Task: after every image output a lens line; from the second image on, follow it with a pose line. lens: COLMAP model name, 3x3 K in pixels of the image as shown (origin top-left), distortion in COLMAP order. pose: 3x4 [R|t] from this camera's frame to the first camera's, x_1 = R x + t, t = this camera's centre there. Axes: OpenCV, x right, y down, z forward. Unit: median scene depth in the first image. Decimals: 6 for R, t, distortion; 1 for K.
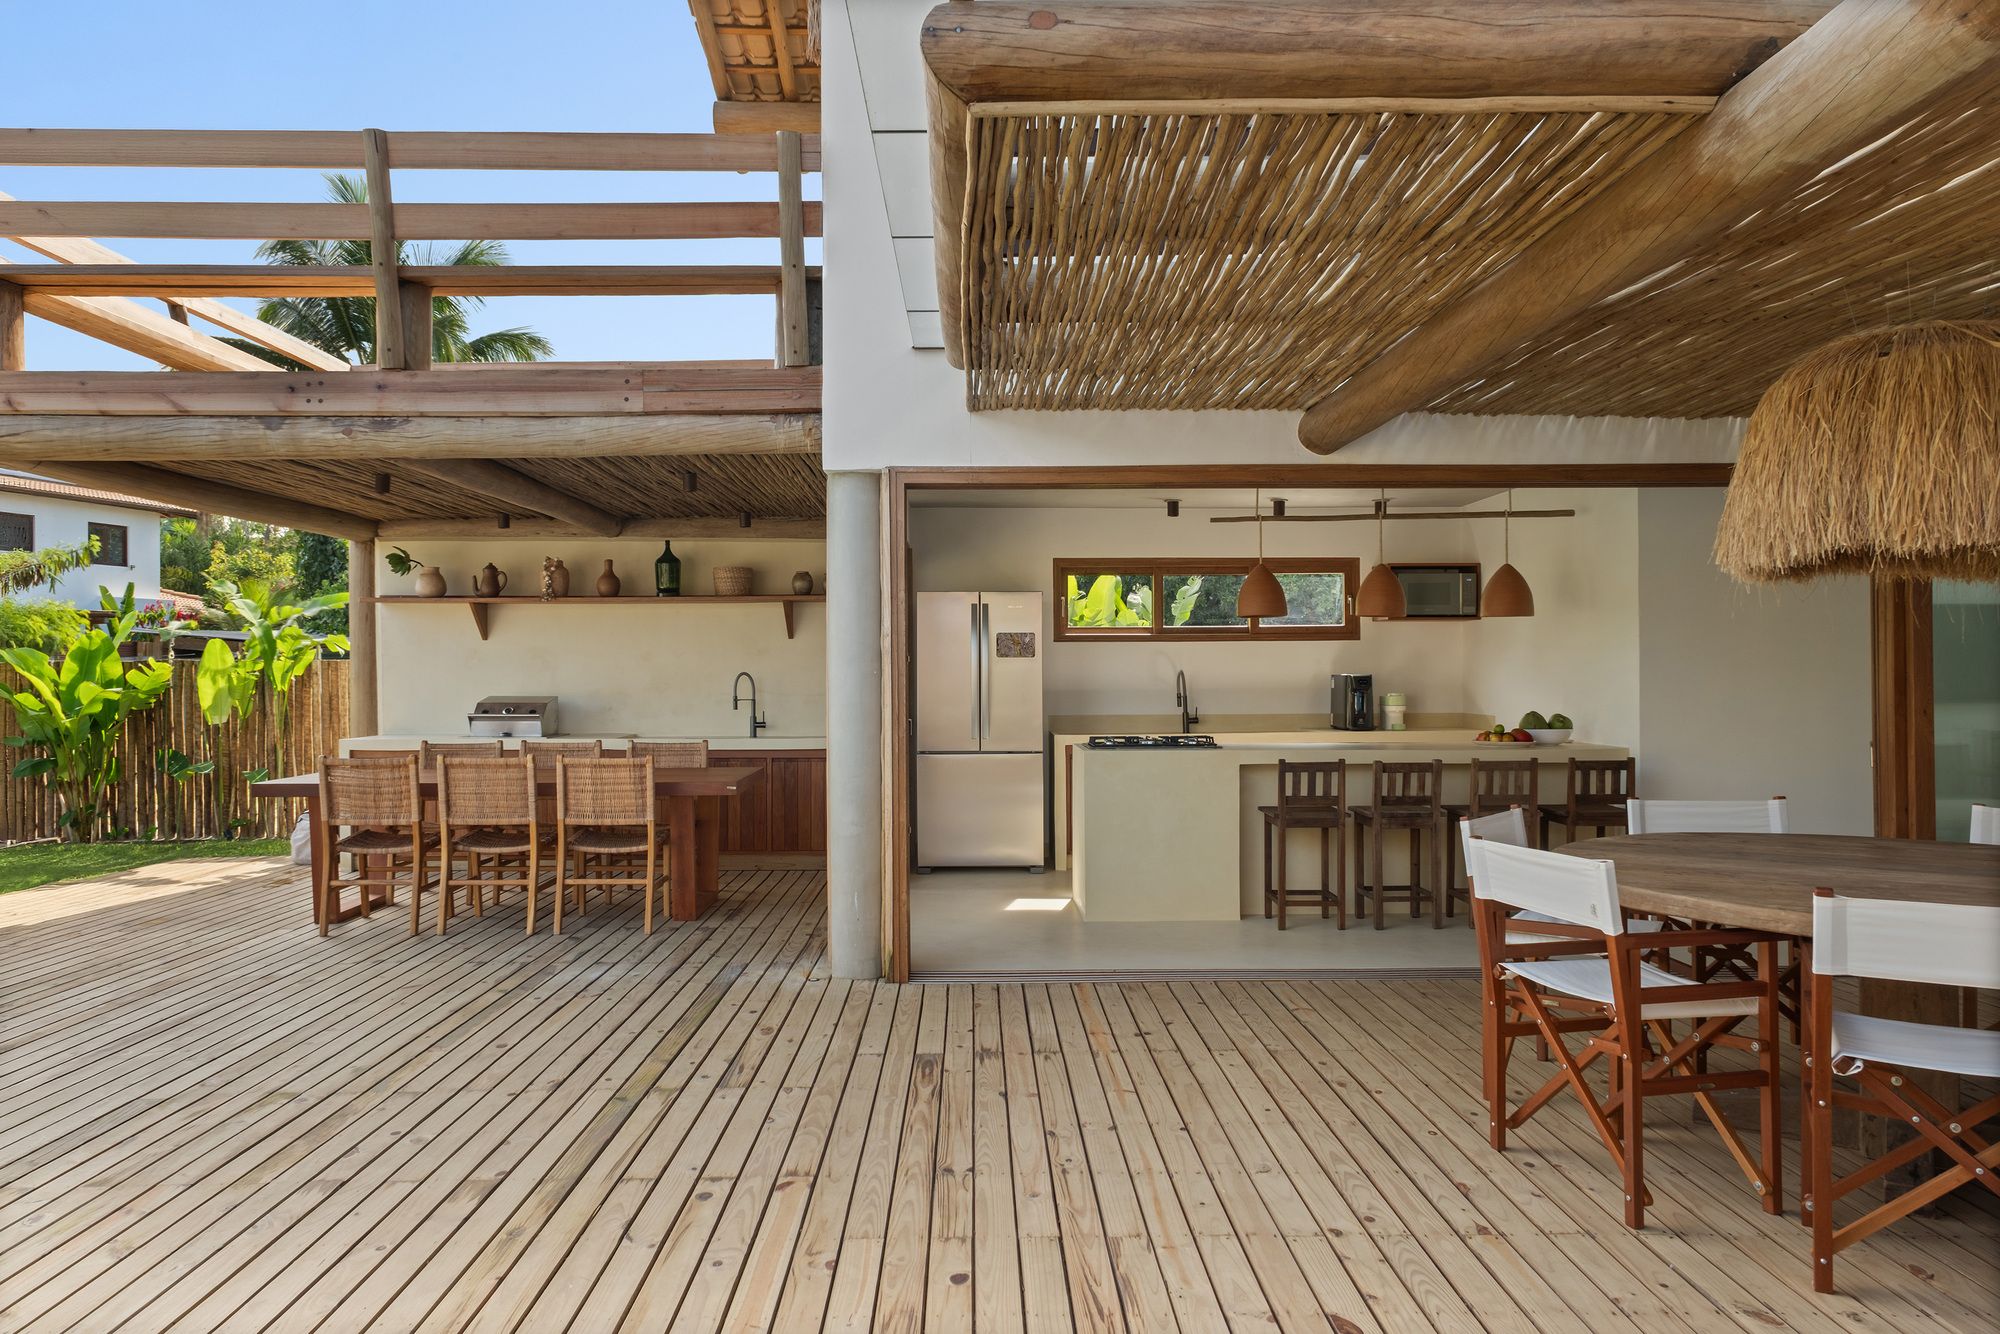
lens RADIAL K [[1397.9, 0, 995.5], [0, 1397.9, 665.7], [0, 0, 1]] dist [0.004646, 0.016305]
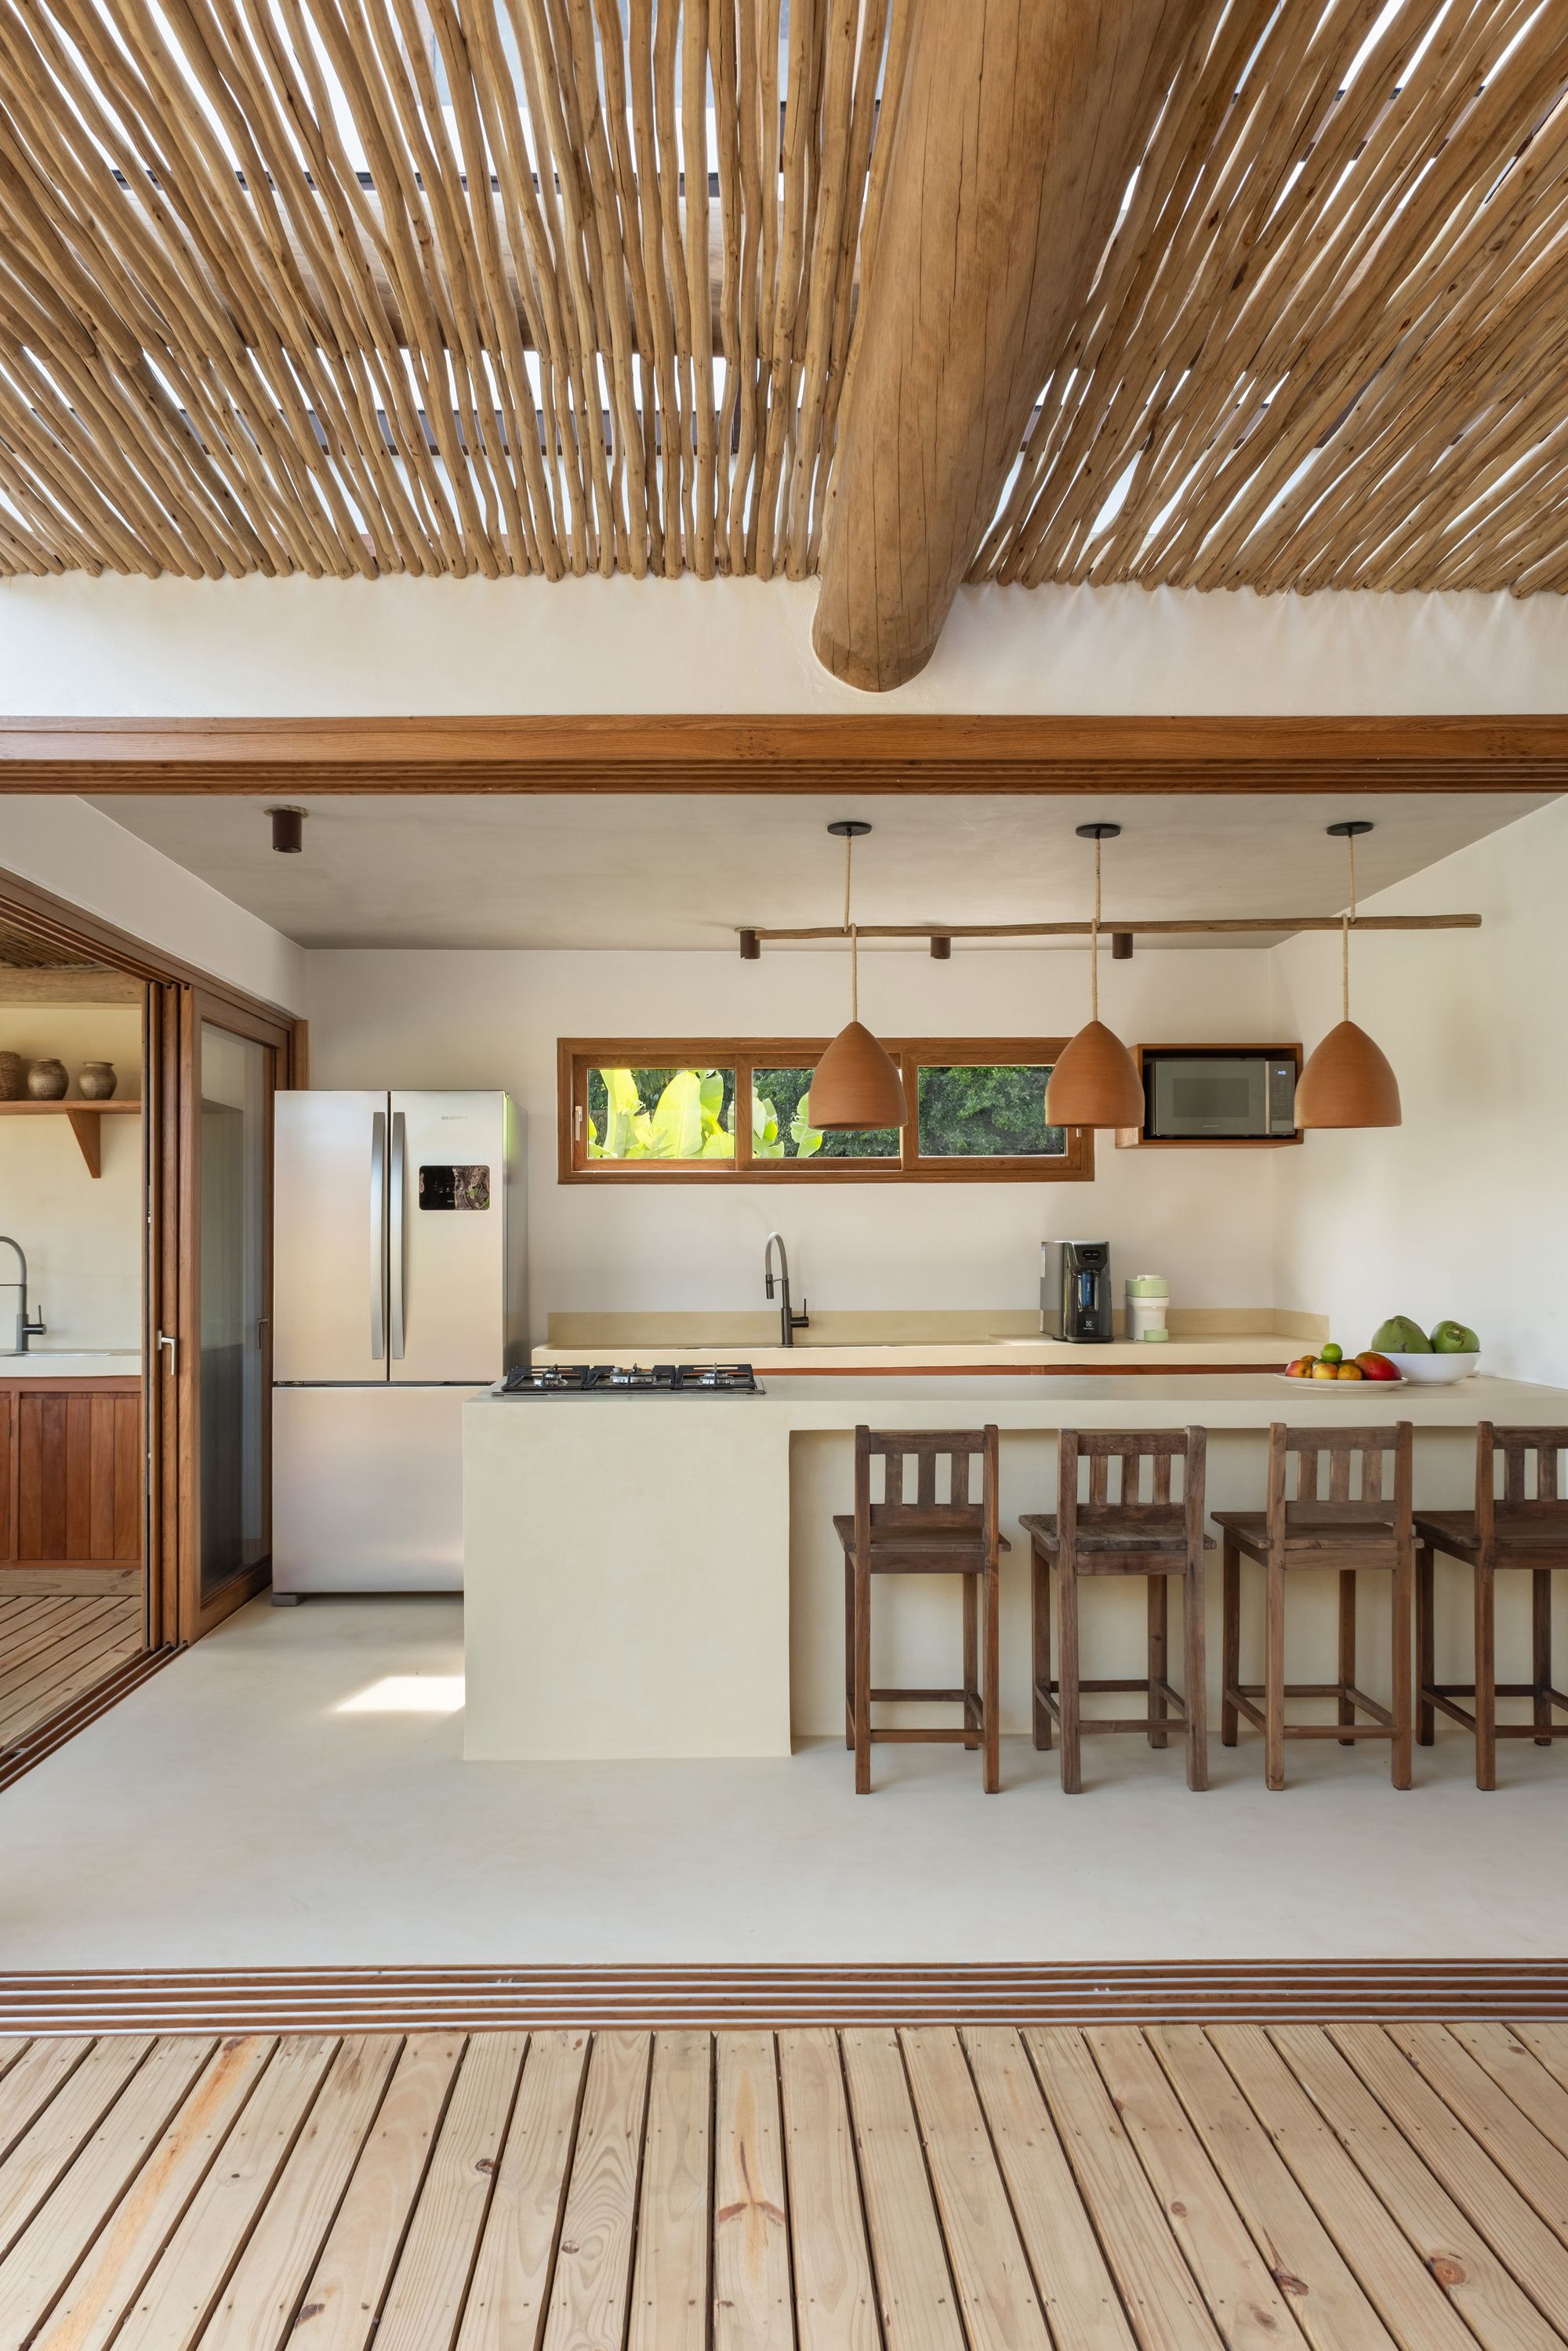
lens RADIAL K [[1643.3, 0, 755.6], [0, 1643.3, 1209.3], [0, 0, 1]] dist [0.004646, 0.016305]
pose [[0.999999, 0.000726, 0.000850, 0.158669], [-0.000715, 0.999920, -0.012644, 0.002136], [-0.000859, 0.012644, 0.999920, 0.425575]]
